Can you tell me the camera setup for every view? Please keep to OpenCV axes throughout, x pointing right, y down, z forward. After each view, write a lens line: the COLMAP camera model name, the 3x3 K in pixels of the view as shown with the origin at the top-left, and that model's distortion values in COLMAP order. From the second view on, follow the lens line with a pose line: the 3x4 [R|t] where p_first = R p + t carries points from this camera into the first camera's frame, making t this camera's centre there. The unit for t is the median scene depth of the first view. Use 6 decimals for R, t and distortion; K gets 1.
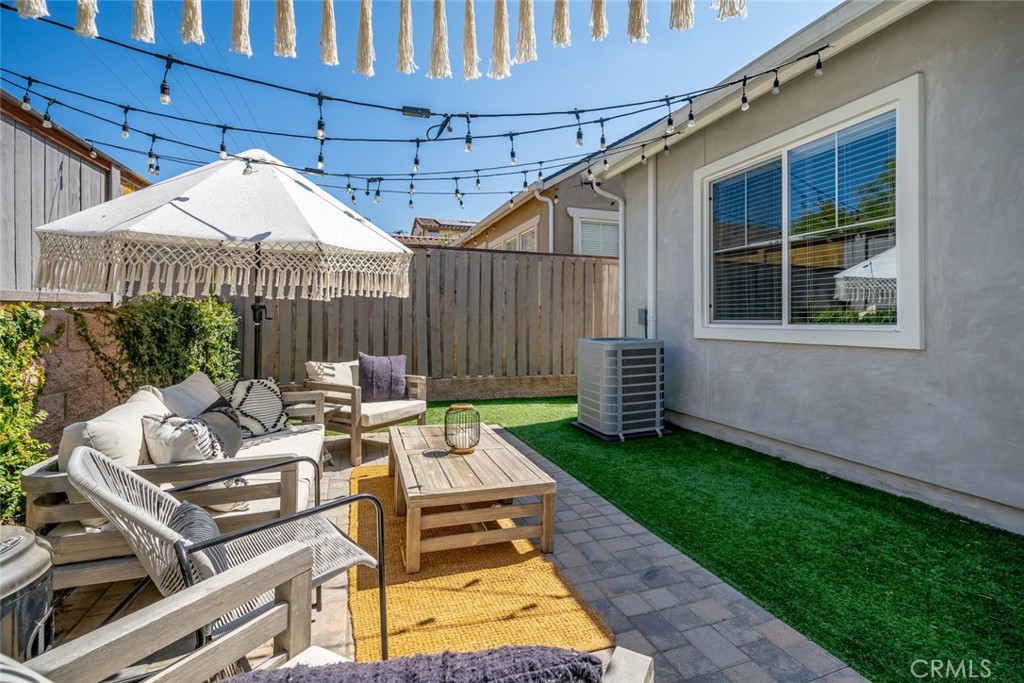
lens RADIAL K [[456.3, 0, 505.7], [0, 456.3, 317.2], [0, 0, 1]] dist [-0.001470, -0.000130]
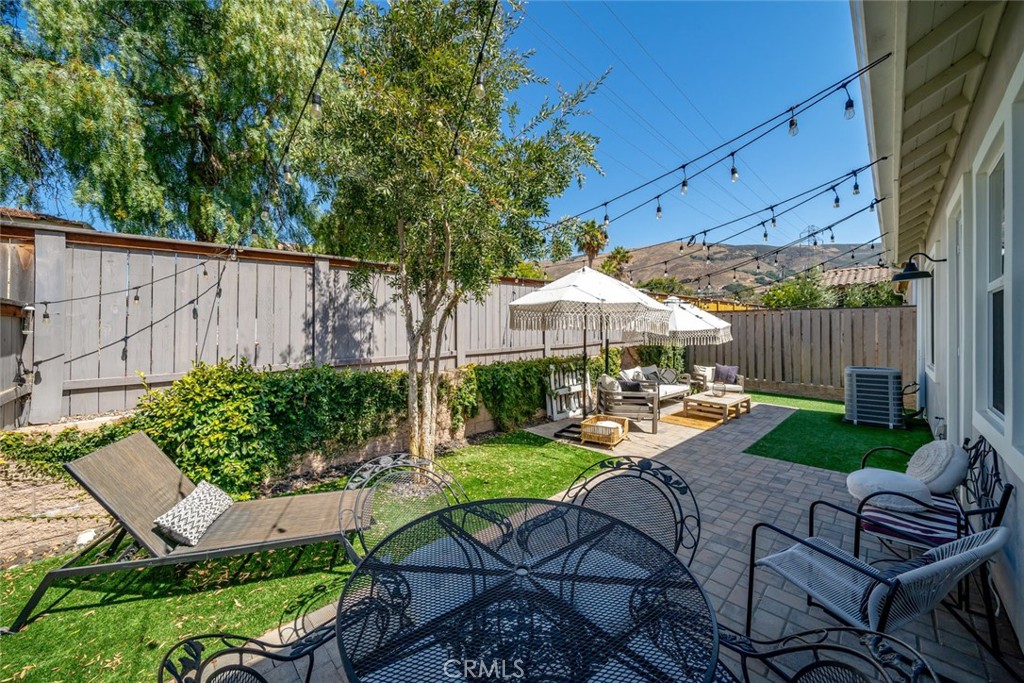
lens RADIAL K [[351.3, 0, 513.6], [0, 351.3, 333.1], [0, 0, 1]] dist [0.000014, 0.000008]
pose [[0.407008, -0.000575, -0.913425, 0.751741], [0.001637, 0.999999, 0.000100, -0.070135], [0.913423, -0.001536, 0.407008, -0.613242]]
